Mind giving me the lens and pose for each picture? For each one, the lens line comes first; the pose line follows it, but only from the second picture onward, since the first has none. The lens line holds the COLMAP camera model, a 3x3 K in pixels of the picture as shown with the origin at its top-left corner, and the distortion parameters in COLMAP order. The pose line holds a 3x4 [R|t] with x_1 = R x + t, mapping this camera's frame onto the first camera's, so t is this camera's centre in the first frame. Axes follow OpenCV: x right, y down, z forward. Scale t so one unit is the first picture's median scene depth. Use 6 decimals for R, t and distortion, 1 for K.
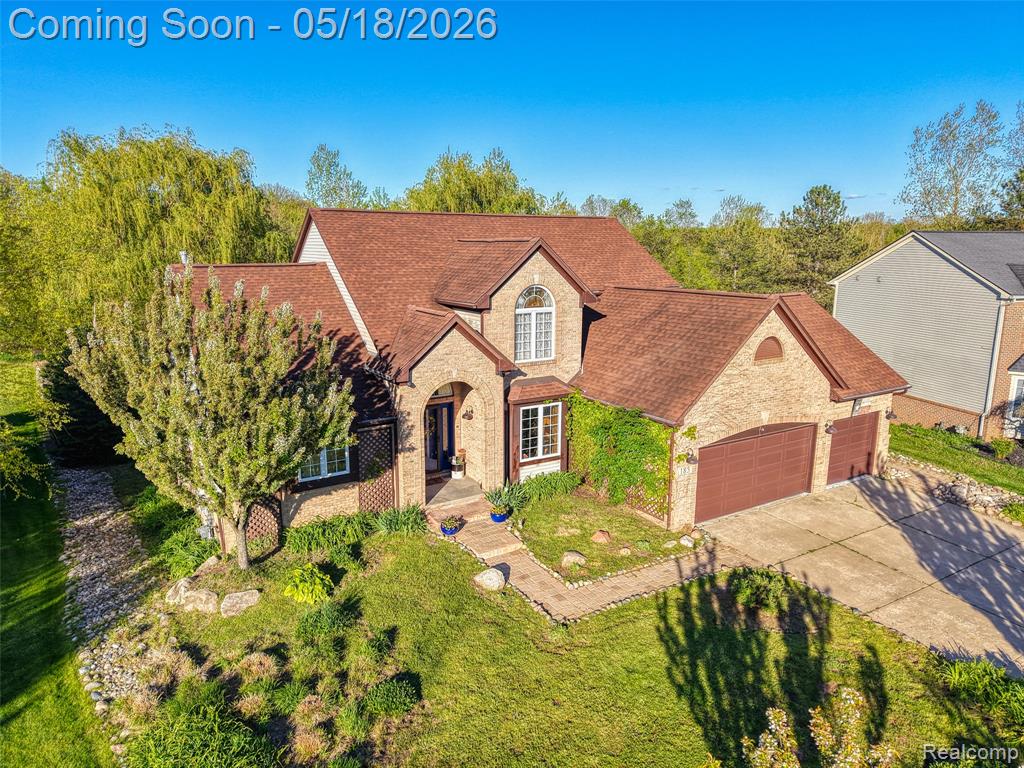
lens RADIAL K [[684.1, 0, 497.3], [0, 684.1, 380.1], [0, 0, 1]] dist [0.046302, -0.089522]
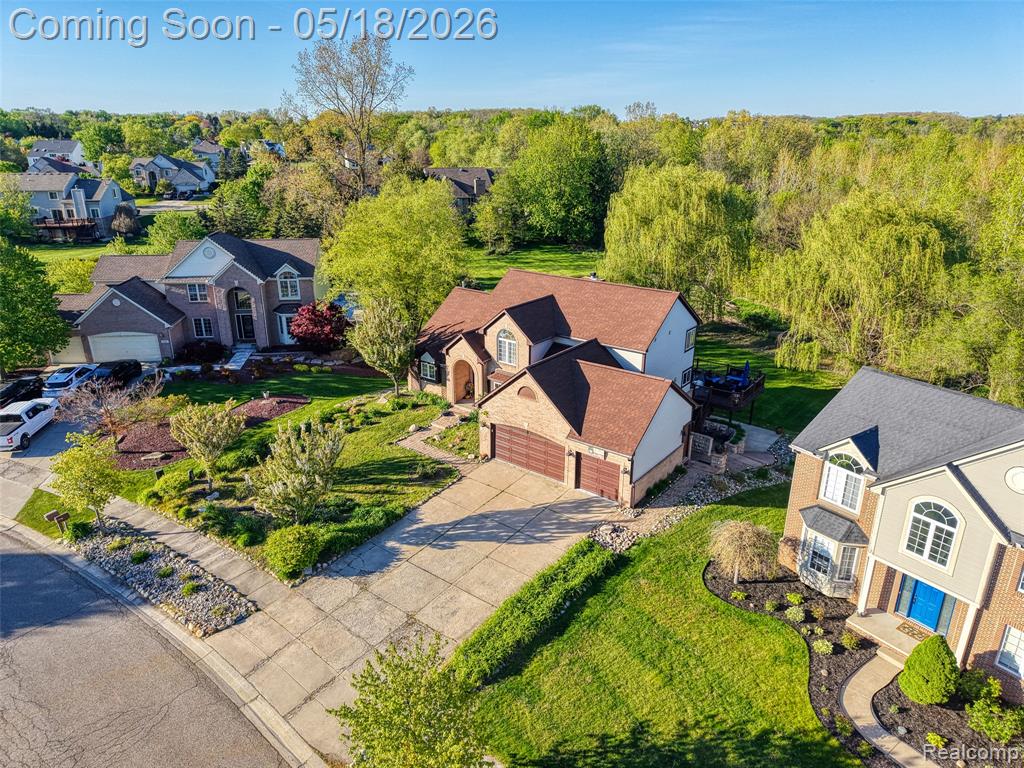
lens RADIAL K [[688.8, 0, 512.0], [0, 688.8, 384.0], [0, 0, 1]] dist [0.008709, -0.002006]
pose [[0.372585, 0.327594, -0.868252, 2.130082], [-0.190601, 0.942686, 0.273888, -0.613325], [0.908213, 0.063443, 0.413671, 0.159688]]
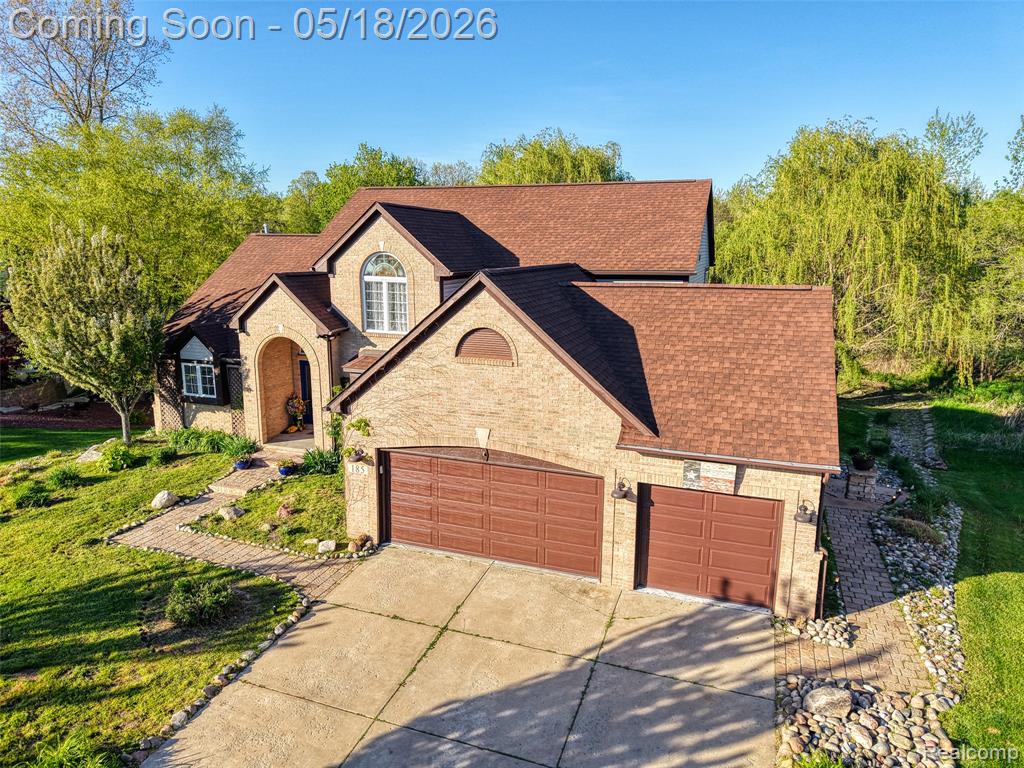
lens RADIAL K [[690.8, 0, 515.8], [0, 690.8, 379.1], [0, 0, 1]] dist [-0.001588, -0.004921]
pose [[0.637692, 0.159730, -0.753548, 1.003625], [-0.164015, 0.983987, 0.069779, -0.068262], [0.752627, 0.079096, 0.653679, 0.570921]]
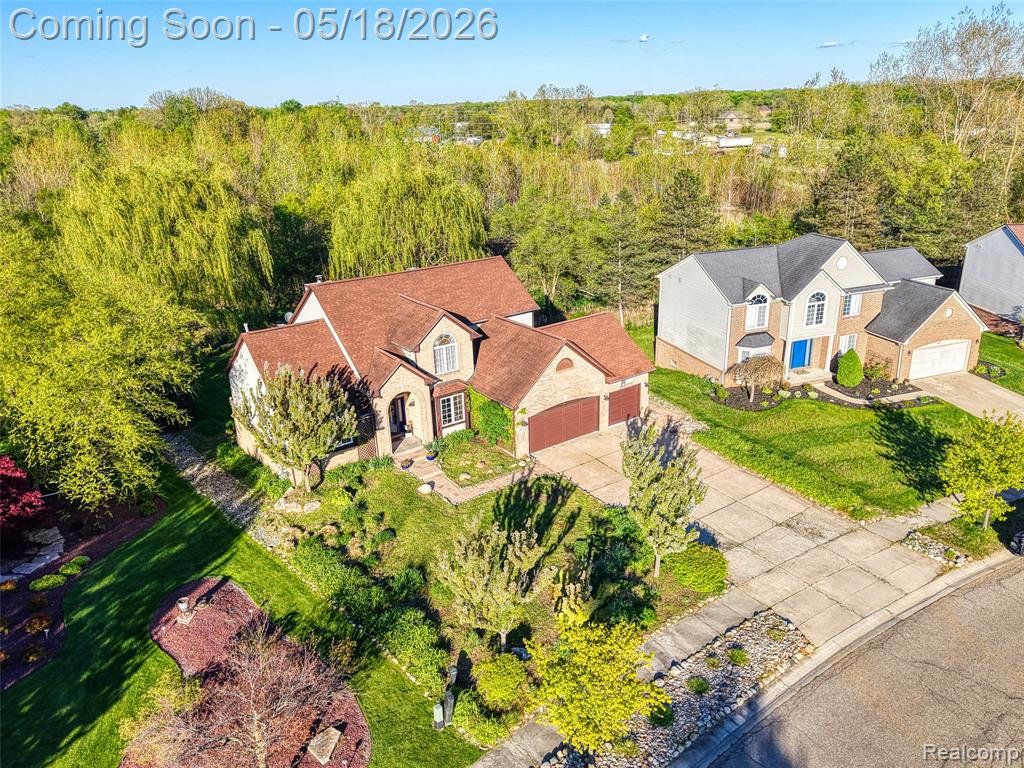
lens RADIAL K [[736.8, 0, 538.3], [0, 736.8, 384.0], [0, 0, 1]] dist [0.003449, -0.002399]
pose [[0.994040, -0.057570, 0.092573, 0.127662], [0.042374, 0.986456, 0.158460, -0.335277], [-0.100441, -0.153593, 0.983016, -1.093881]]
